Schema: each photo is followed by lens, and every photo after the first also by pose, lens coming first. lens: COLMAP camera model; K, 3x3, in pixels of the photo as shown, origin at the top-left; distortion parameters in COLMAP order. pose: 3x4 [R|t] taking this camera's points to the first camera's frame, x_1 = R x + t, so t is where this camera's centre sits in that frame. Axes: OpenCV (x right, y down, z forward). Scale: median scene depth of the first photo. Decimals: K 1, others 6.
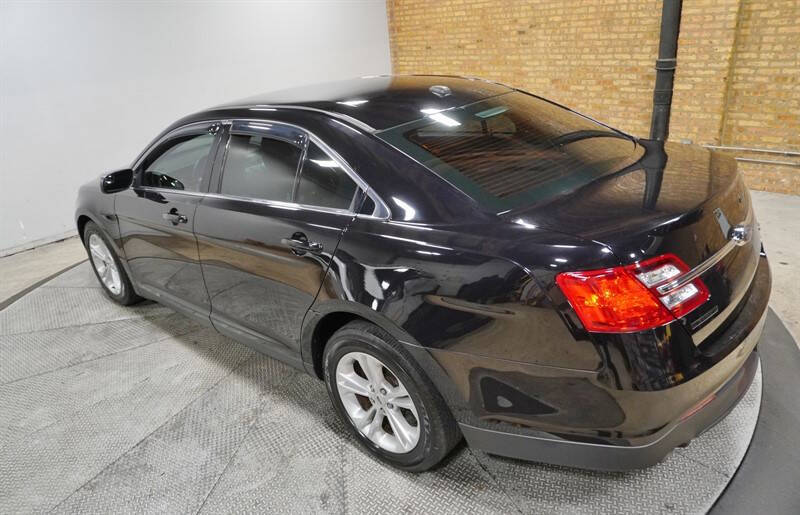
lens RADIAL K [[547.1, 0, 396.4], [0, 547.1, 255.8], [0, 0, 1]] dist [-0.036534, 0.026149]
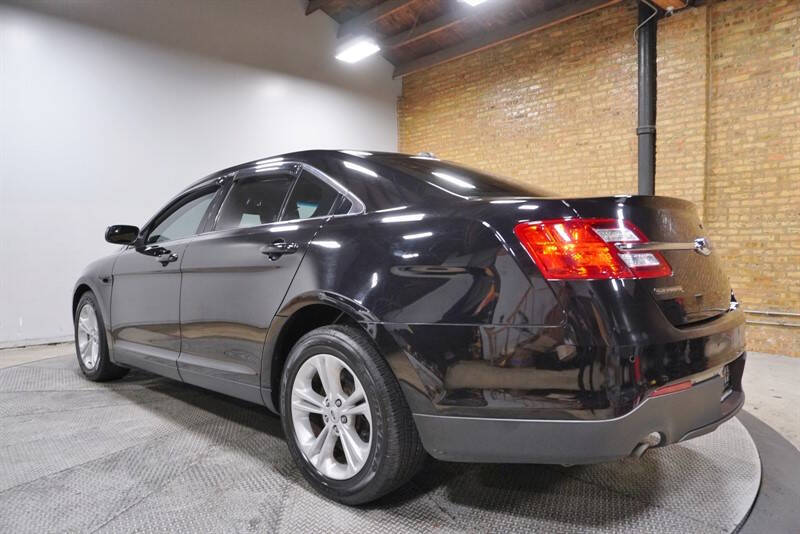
lens RADIAL K [[531.9, 0, 396.7], [0, 531.9, 267.0], [0, 0, 1]] dist [-0.029564, 0.019649]
pose [[0.995904, 0.086309, -0.026931, 0.032573], [-0.090196, 0.927804, -0.362002, 0.145585], [-0.006258, 0.362948, 0.931788, 0.032153]]
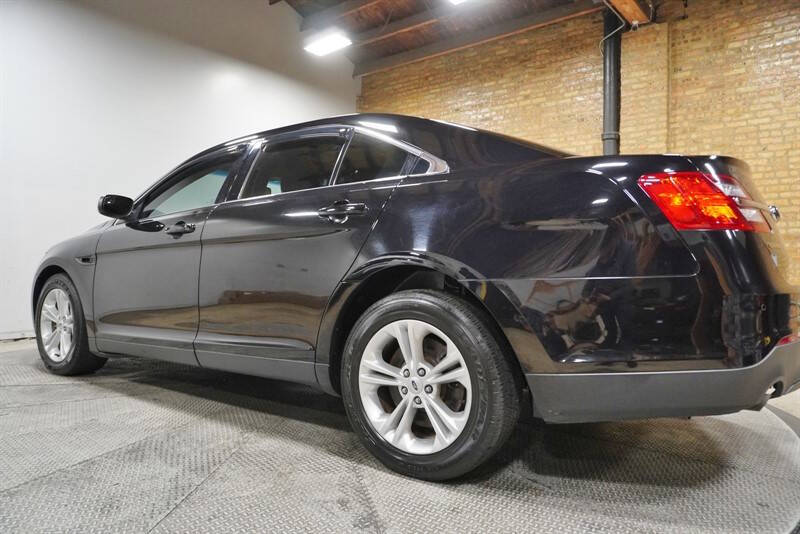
lens RADIAL K [[531.9, 0, 396.7], [0, 531.9, 266.3], [0, 0, 1]] dist [-0.029564, 0.019649]
pose [[0.987769, 0.101138, 0.118671, -0.074072], [-0.046431, 0.917354, -0.395354, 0.177809], [-0.148848, 0.385009, 0.910831, 0.072743]]
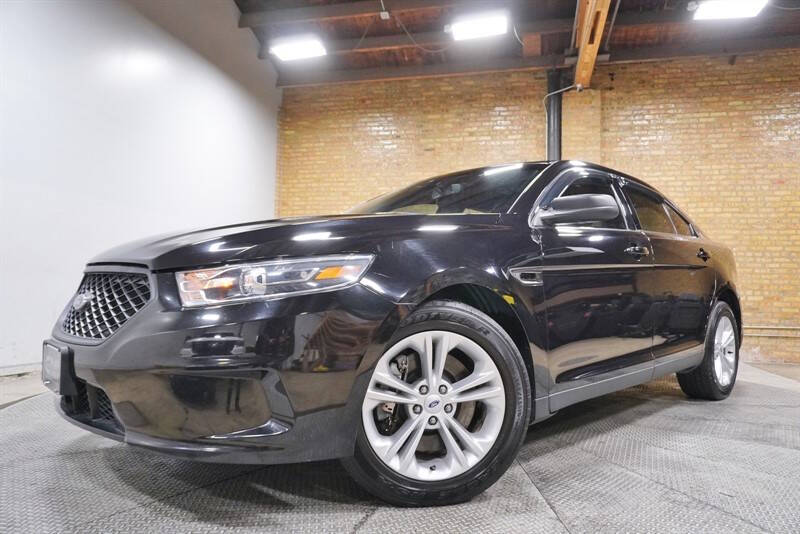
lens RADIAL K [[536.1, 0, 400.5], [0, 536.1, 276.0], [0, 0, 1]] dist [-0.035374, 0.030224]
pose [[0.839454, 0.128108, 0.528115, -0.500405], [0.121304, 0.903123, -0.411892, 0.171057], [-0.529719, 0.409827, 0.742590, 0.246704]]
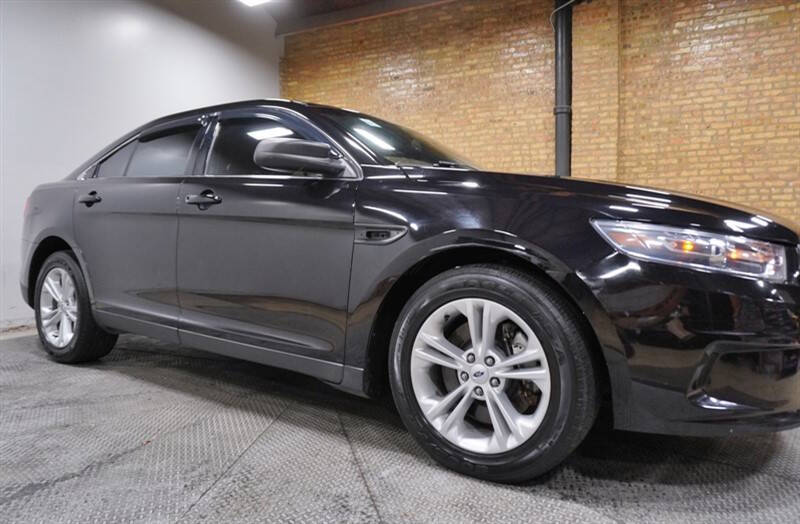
lens RADIAL K [[546.8, 0, 401.2], [0, 546.8, 266.5], [0, 0, 1]] dist [-0.040519, 0.033962]
pose [[0.938708, 0.075270, 0.336395, -0.197925], [0.056918, 0.928630, -0.366615, 0.162799], [-0.339982, 0.363292, 0.867428, 0.166541]]
